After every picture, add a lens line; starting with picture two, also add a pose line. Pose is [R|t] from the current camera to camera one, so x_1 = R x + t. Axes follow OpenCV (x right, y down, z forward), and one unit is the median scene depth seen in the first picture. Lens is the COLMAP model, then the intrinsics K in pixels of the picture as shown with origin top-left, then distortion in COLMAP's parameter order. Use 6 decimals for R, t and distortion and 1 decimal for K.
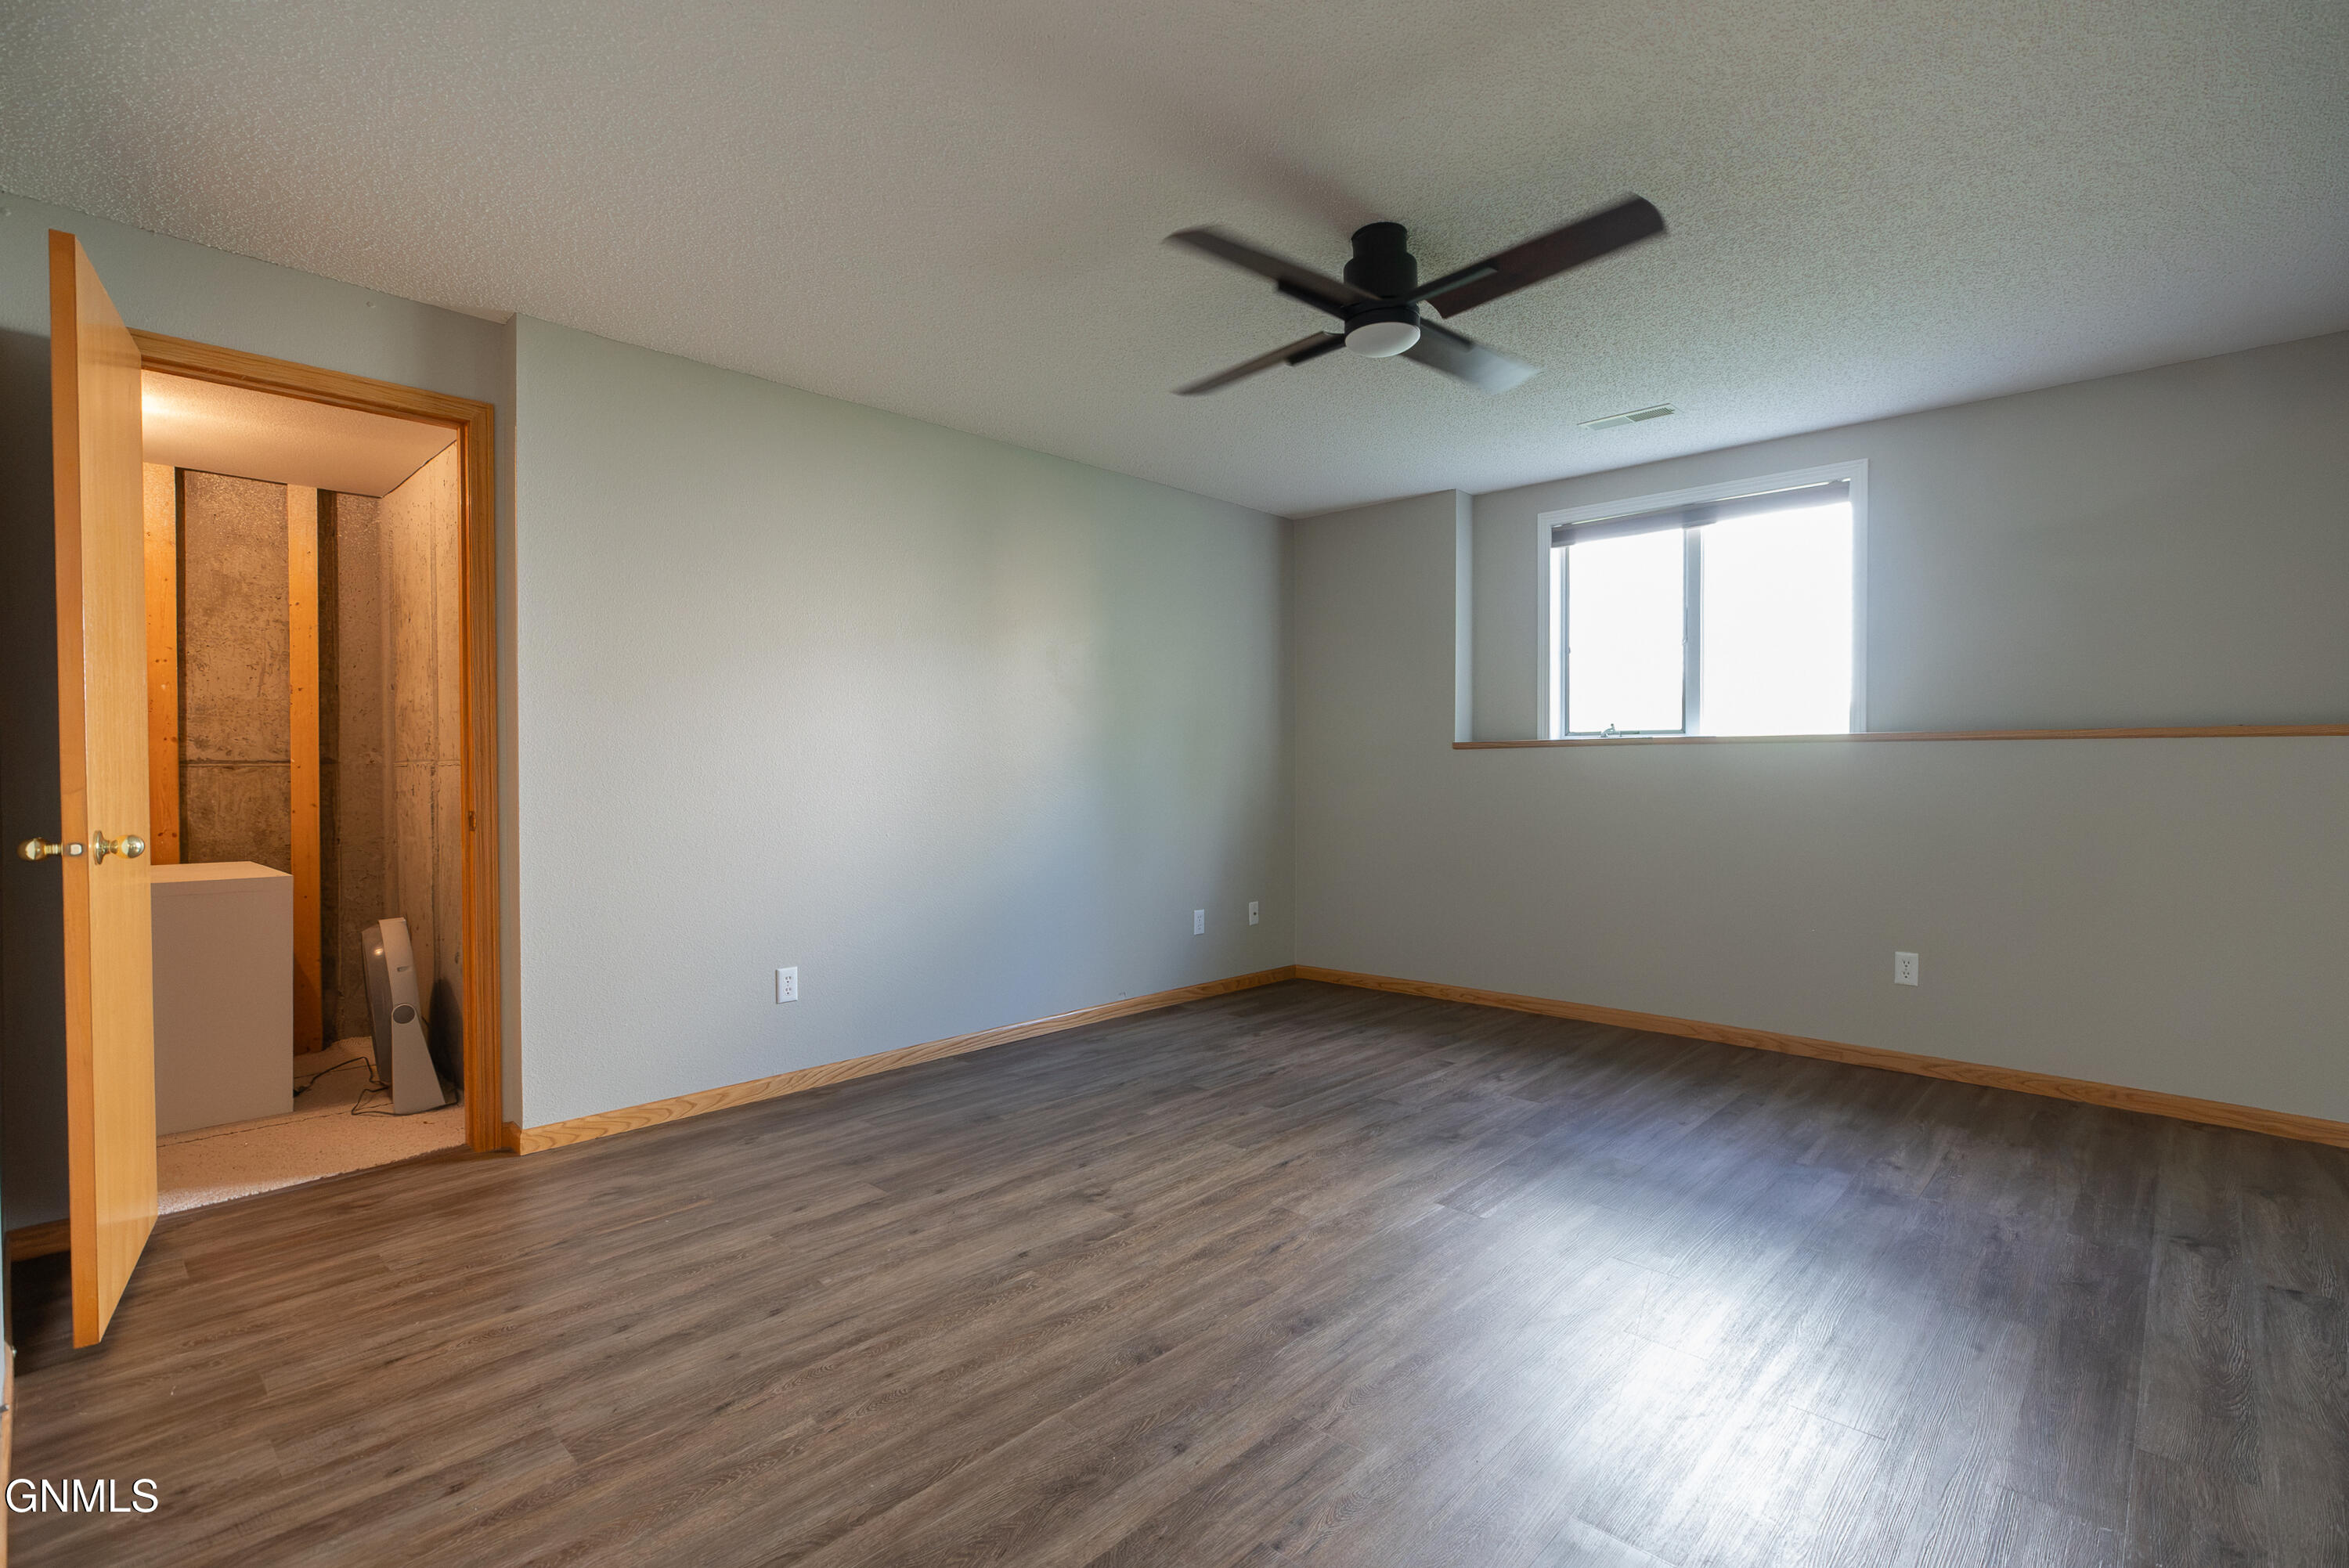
lens RADIAL K [[1063.9, 0, 1172.1], [0, 1063.9, 778.6], [0, 0, 1]] dist [-0.003477, -0.000248]
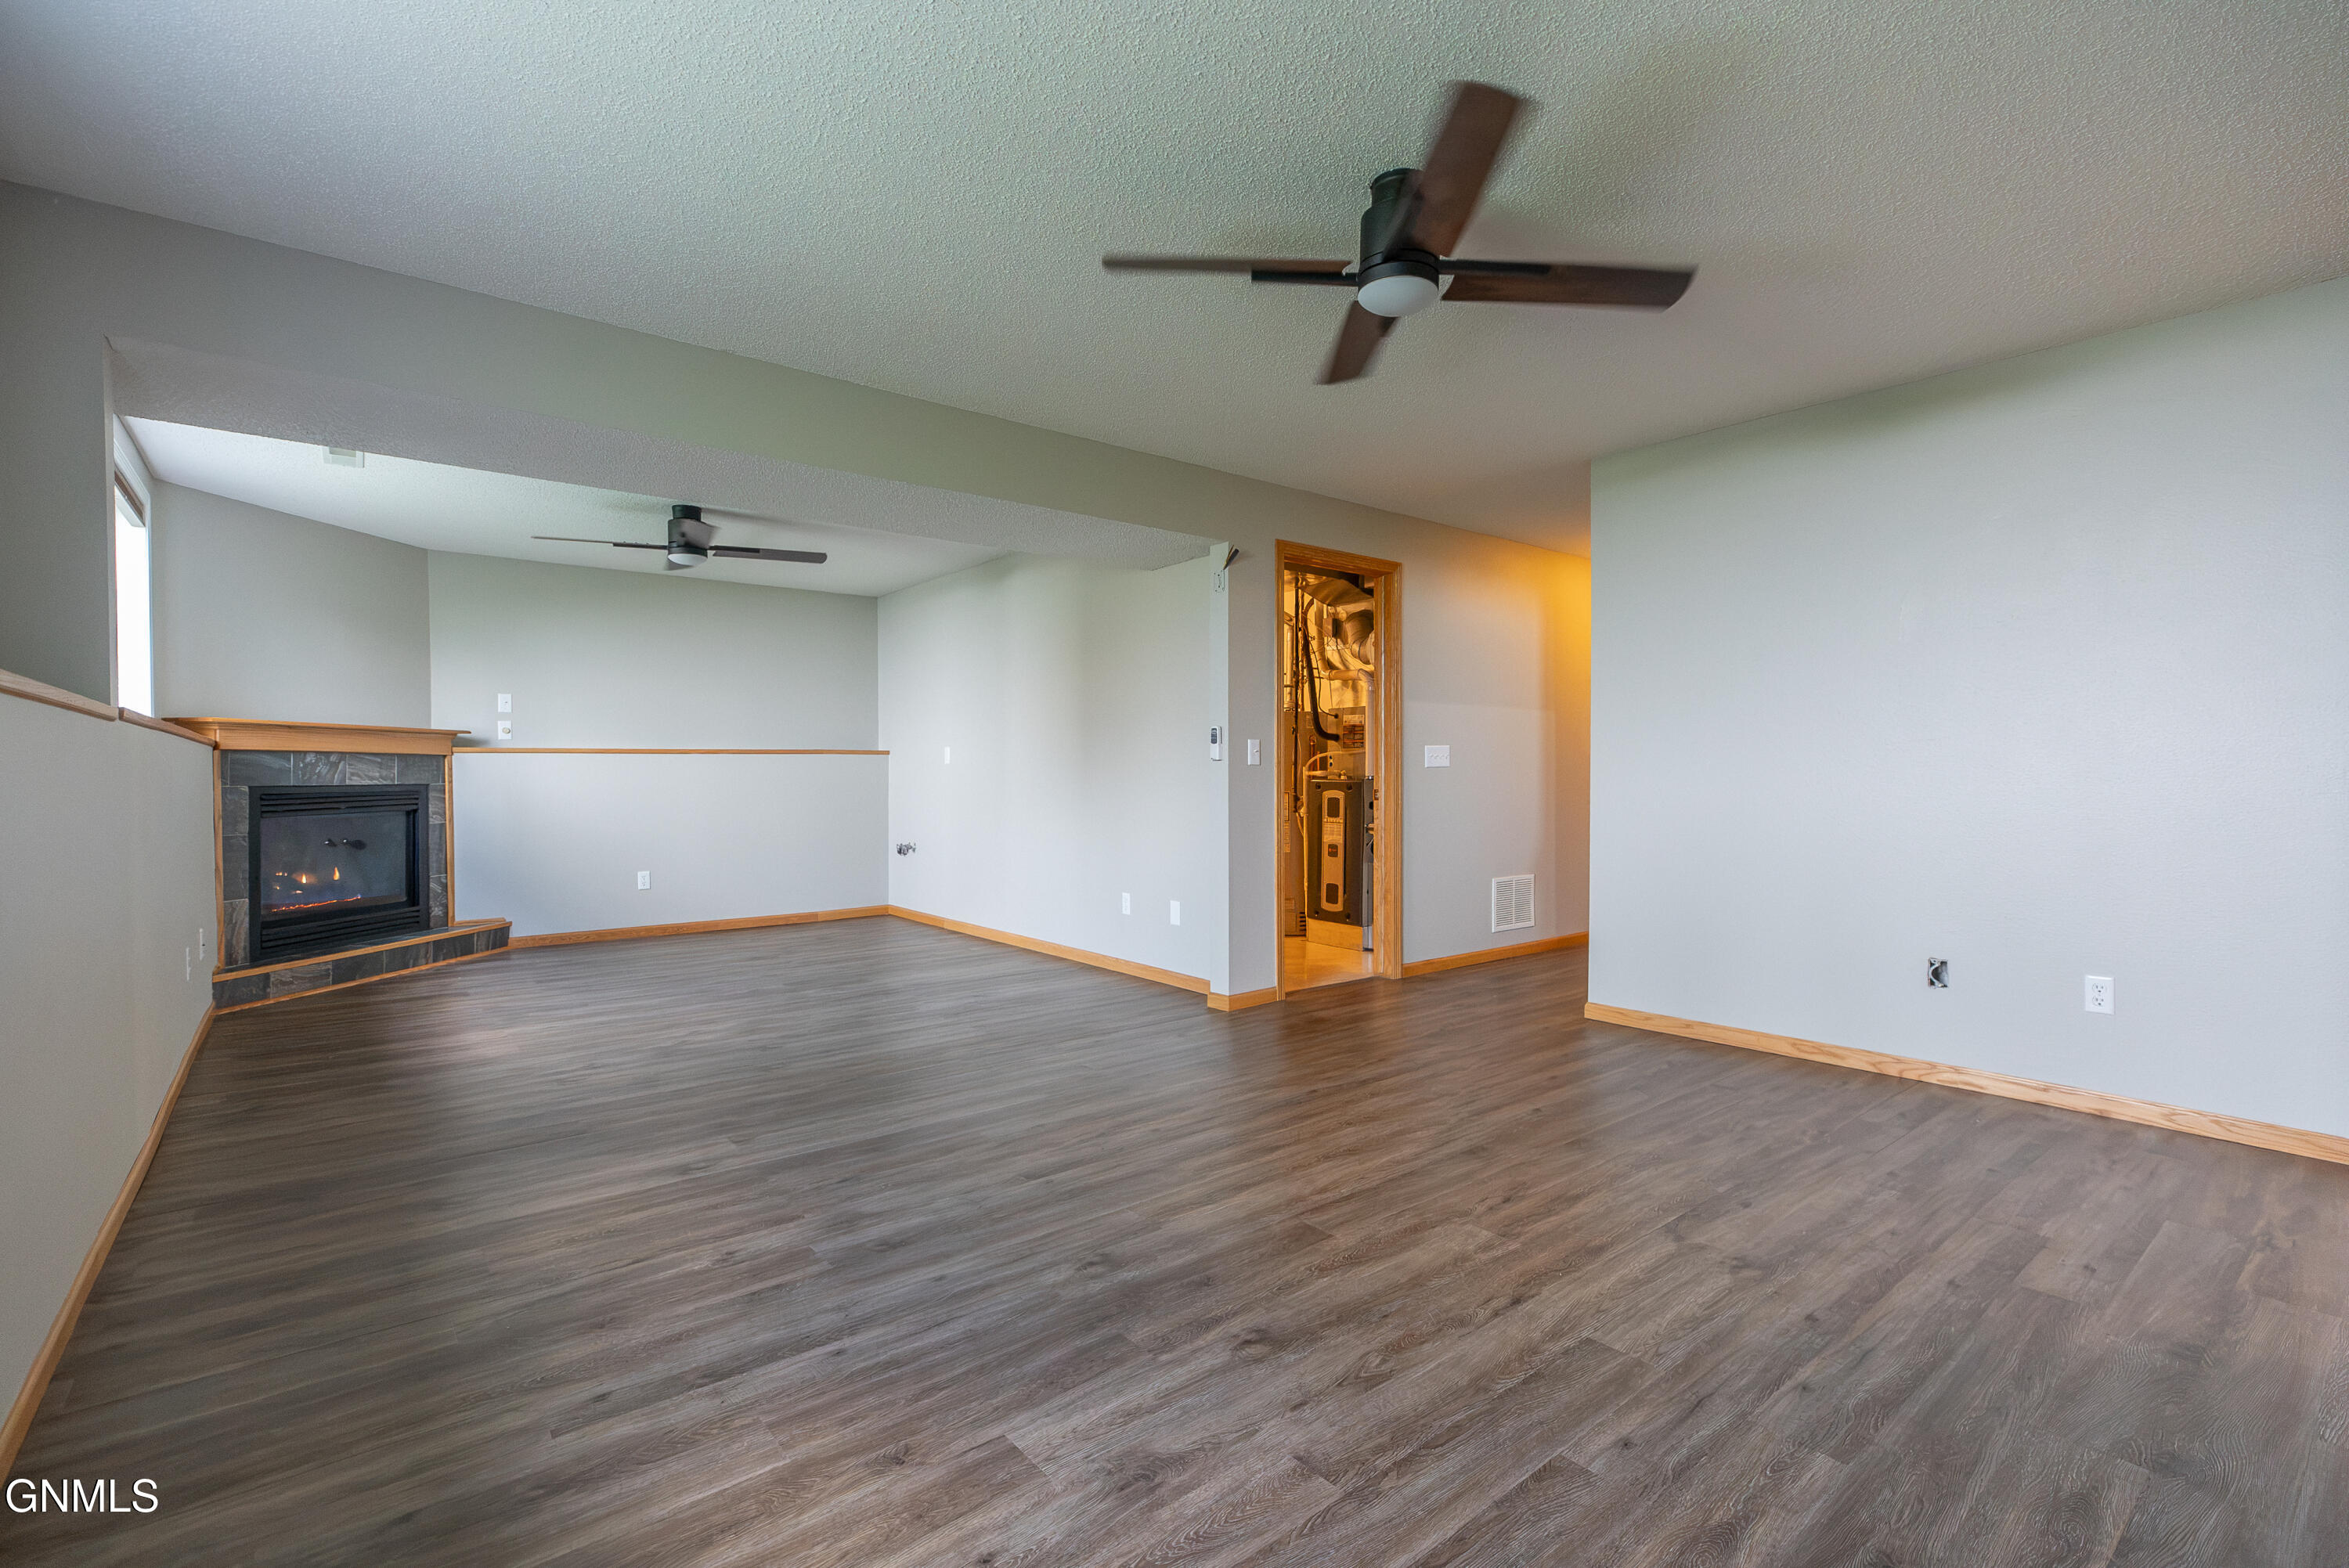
lens RADIAL K [[1063.9, 0, 1177.6], [0, 1063.9, 782.1], [0, 0, 1]] dist [-0.003477, -0.000248]
pose [[-0.992663, 0.002621, 0.120886, 0.269265], [0.005194, 0.999766, 0.020977, -0.007627], [-0.120803, 0.021451, -0.992445, 1.904008]]
